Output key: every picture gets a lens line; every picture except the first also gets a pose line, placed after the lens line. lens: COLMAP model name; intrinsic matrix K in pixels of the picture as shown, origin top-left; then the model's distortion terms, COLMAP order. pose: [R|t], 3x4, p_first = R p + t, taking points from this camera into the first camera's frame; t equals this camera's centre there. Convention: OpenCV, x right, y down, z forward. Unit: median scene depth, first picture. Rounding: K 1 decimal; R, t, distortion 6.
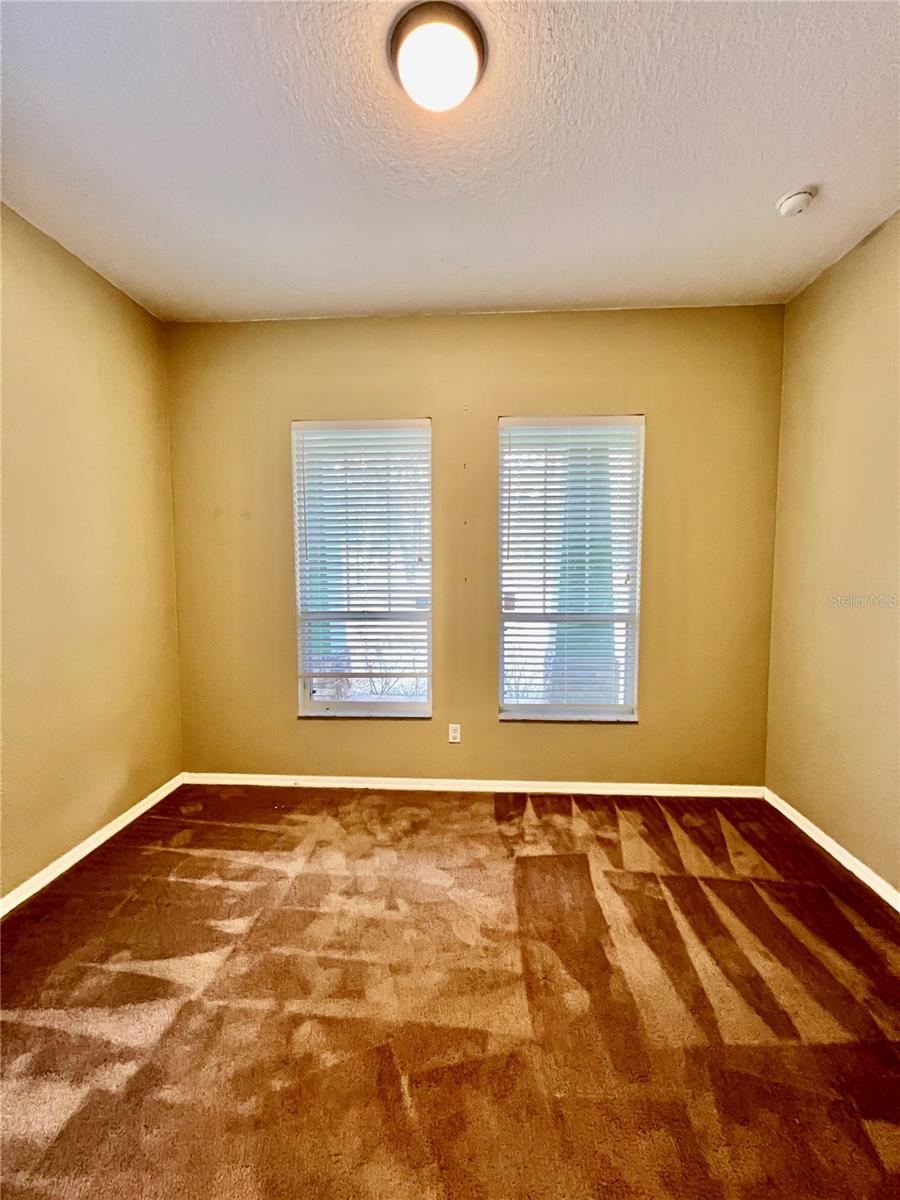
lens RADIAL K [[478.1, 0, 449.0], [0, 478.1, 601.5], [0, 0, 1]] dist [-0.000772, 0.000486]
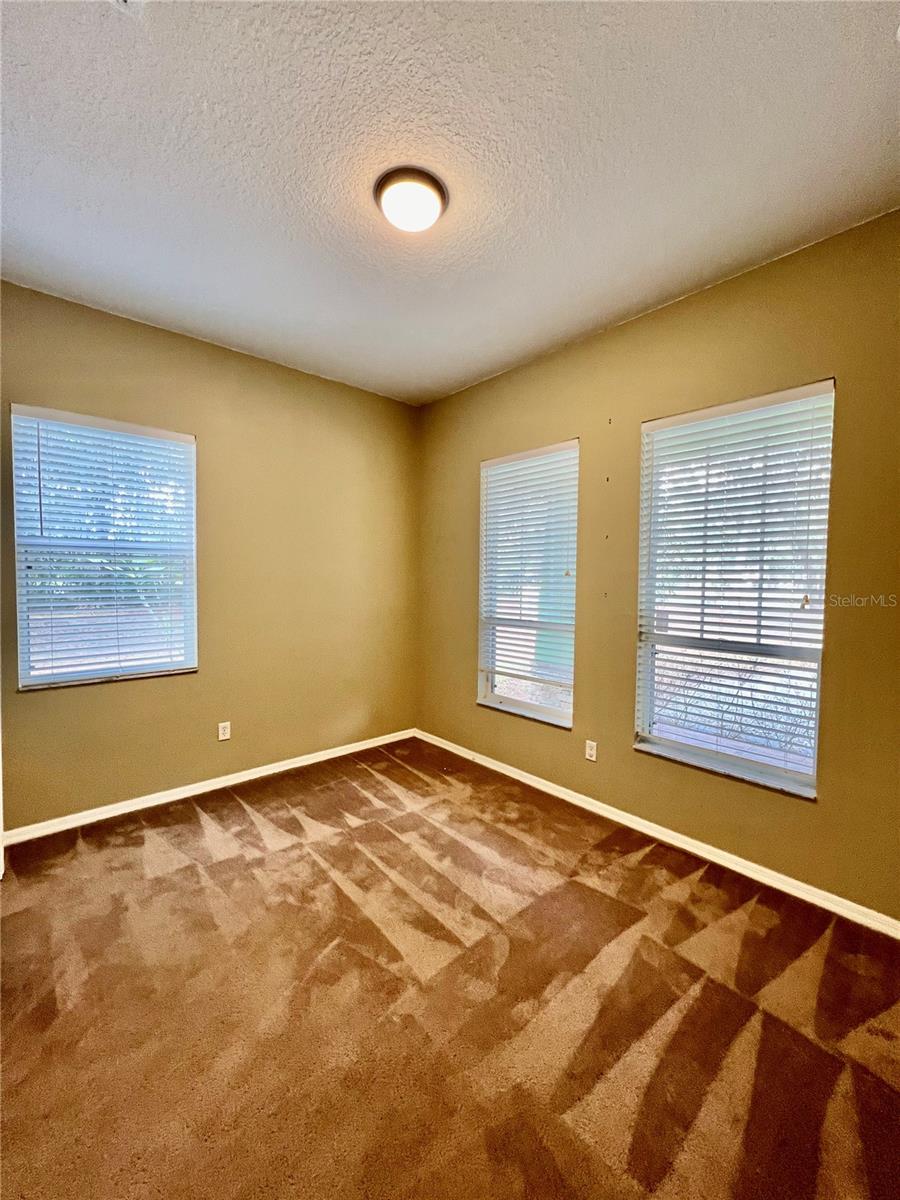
lens RADIAL K [[478.1, 0, 451.6], [0, 478.1, 603.3], [0, 0, 1]] dist [-0.000772, 0.000486]
pose [[0.708063, 0.048648, -0.704472, 0.627293], [-0.068567, 0.997647, -0.000024, -0.009400], [0.702813, 0.048320, 0.709732, 0.110304]]
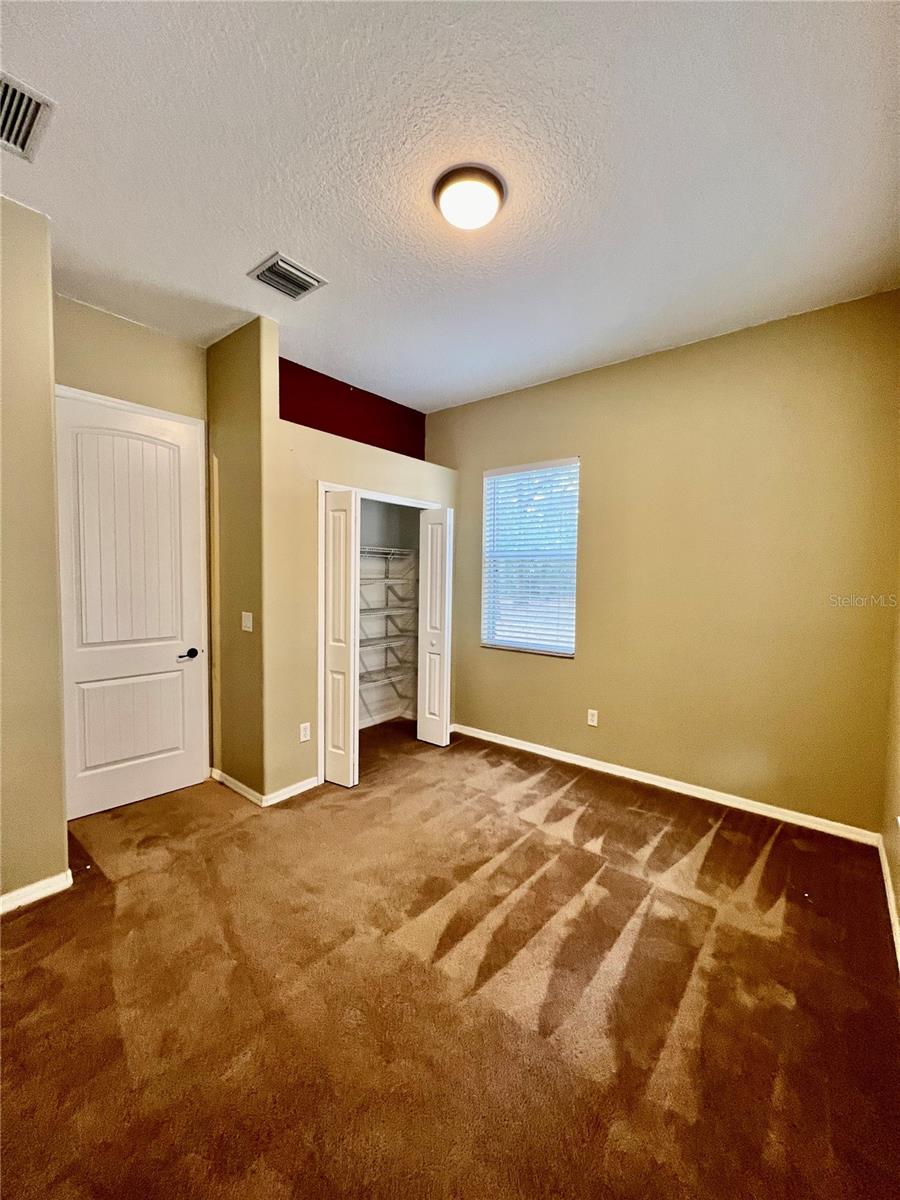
lens RADIAL K [[478.1, 0, 449.1], [0, 478.1, 598.6], [0, 0, 1]] dist [-0.000772, 0.000486]
pose [[-0.578111, 0.040250, -0.814965, 0.688766], [-0.074076, 0.992069, 0.101545, -0.090284], [0.812589, 0.119074, -0.570544, 1.101522]]
